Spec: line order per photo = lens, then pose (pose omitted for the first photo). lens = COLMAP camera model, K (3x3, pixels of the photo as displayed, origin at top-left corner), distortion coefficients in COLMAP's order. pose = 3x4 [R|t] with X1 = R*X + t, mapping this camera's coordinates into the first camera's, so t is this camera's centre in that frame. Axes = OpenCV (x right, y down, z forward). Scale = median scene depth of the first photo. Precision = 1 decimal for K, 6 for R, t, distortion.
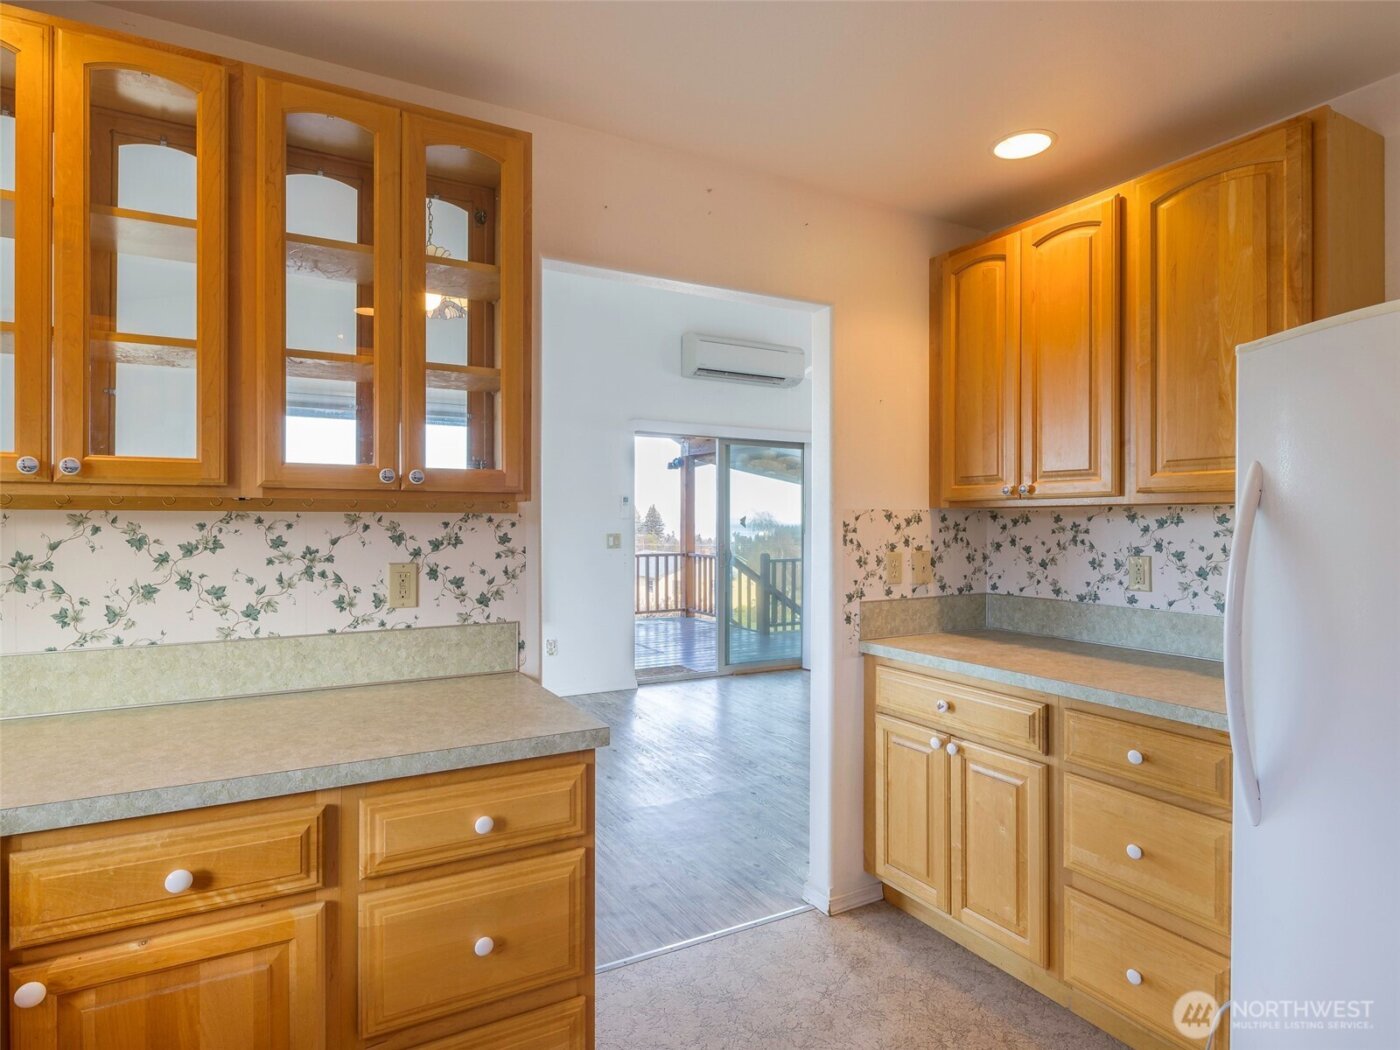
lens RADIAL K [[752.0, 0, 700.0], [0, 752.0, 525.0], [0, 0, 1]] dist [-0.019574, -0.000269]
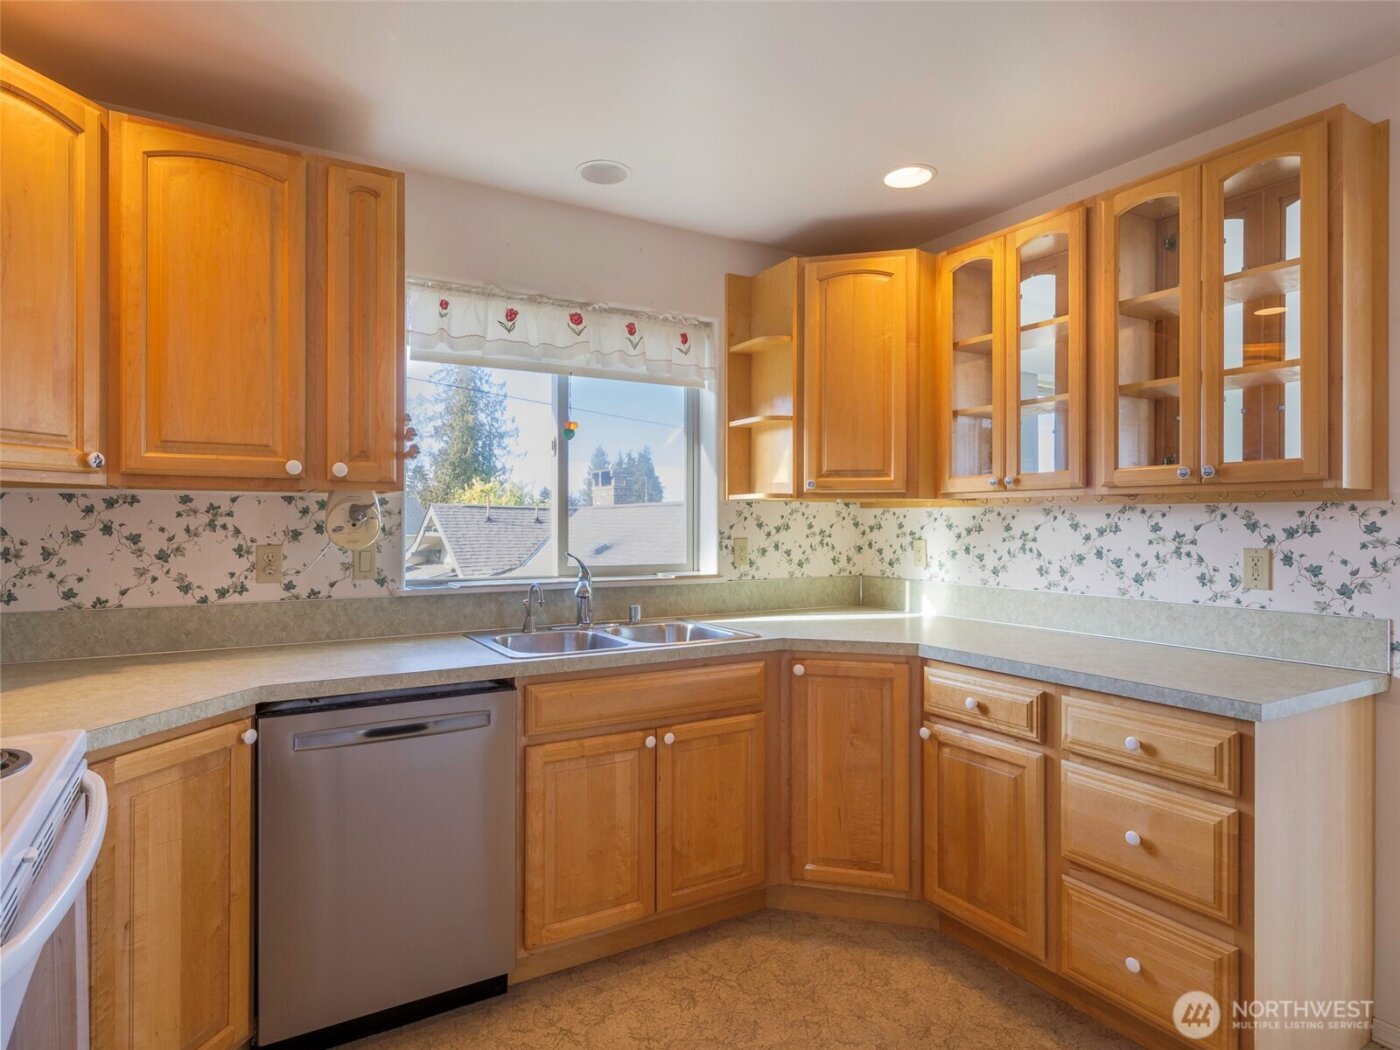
lens RADIAL K [[793.5, 0, 700.8], [0, 793.5, 552.8], [0, 0, 1]] dist [0.002501, -0.002079]
pose [[0.036224, 0.041034, -0.998501, 0.779877], [-0.002392, 0.999157, 0.040974, 0.011905], [0.999341, 0.000904, 0.036292, 0.151115]]
